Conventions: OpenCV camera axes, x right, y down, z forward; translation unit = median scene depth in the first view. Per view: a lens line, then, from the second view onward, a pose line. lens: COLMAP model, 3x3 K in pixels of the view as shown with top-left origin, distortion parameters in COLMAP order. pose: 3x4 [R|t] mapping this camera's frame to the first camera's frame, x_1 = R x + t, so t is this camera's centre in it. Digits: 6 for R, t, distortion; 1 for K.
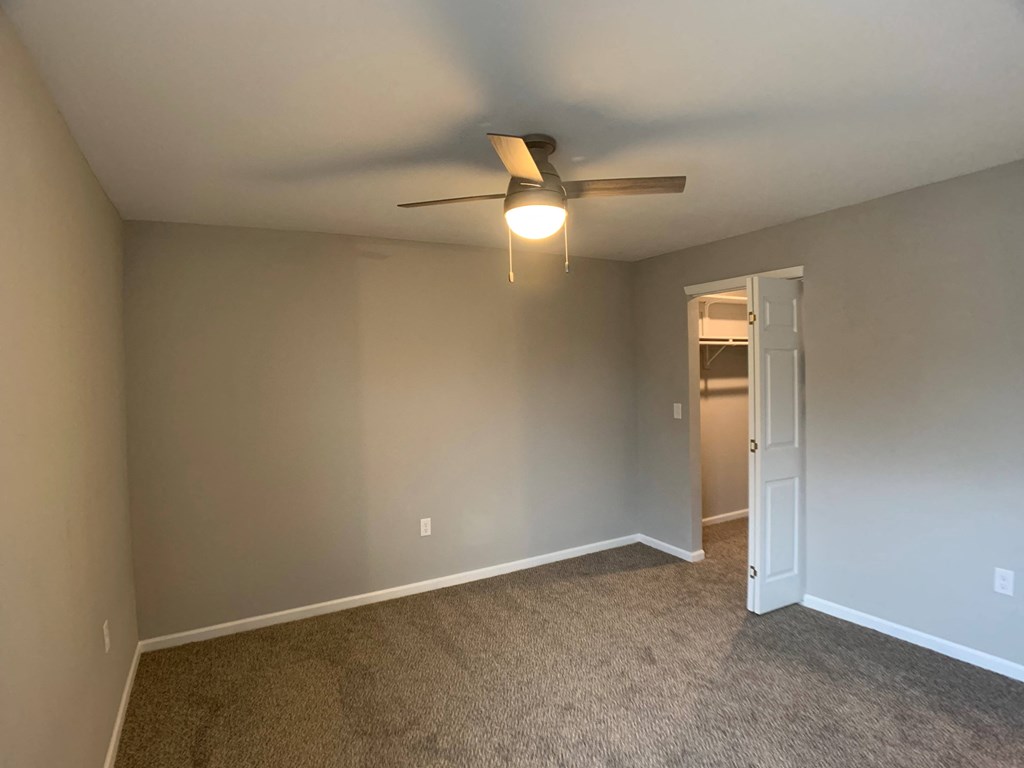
lens RADIAL K [[549.2, 0, 512.0], [0, 549.2, 384.0], [0, 0, 1]] dist [-0.048558, -0.000325]
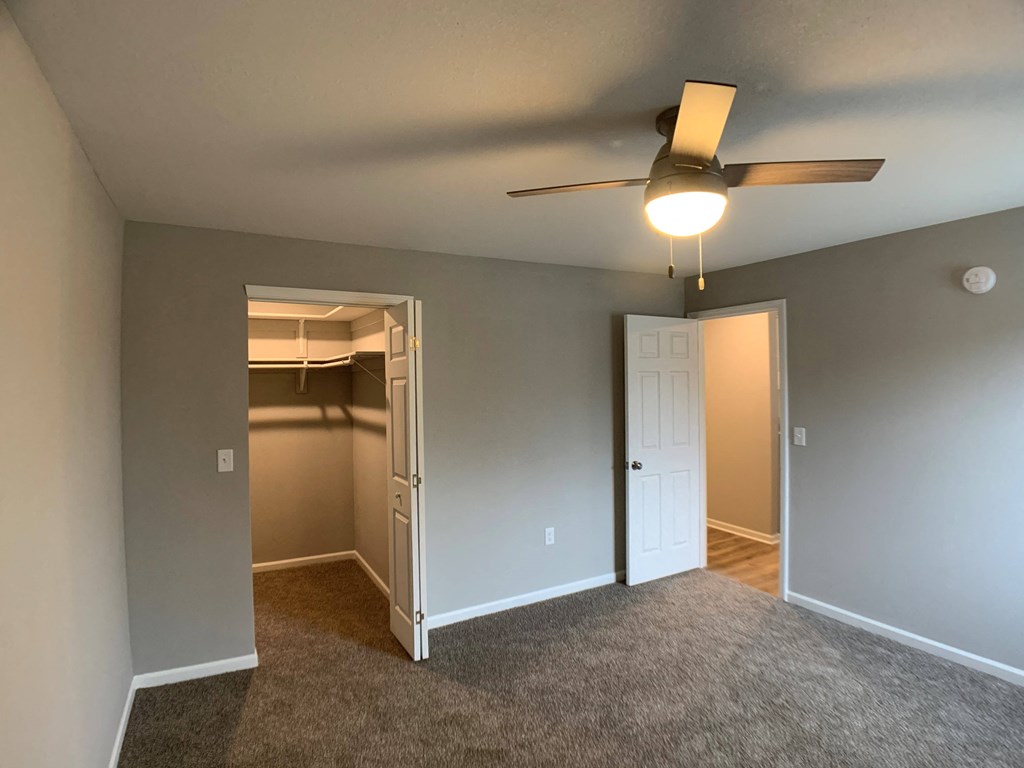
lens RADIAL K [[549.2, 0, 512.0], [0, 549.2, 384.0], [0, 0, 1]] dist [-0.048558, -0.000325]
pose [[0.009618, 0.008578, 0.999917, -0.406855], [0.033026, 0.999415, -0.008891, -0.030954], [-0.999408, 0.033109, 0.009329, 0.686632]]
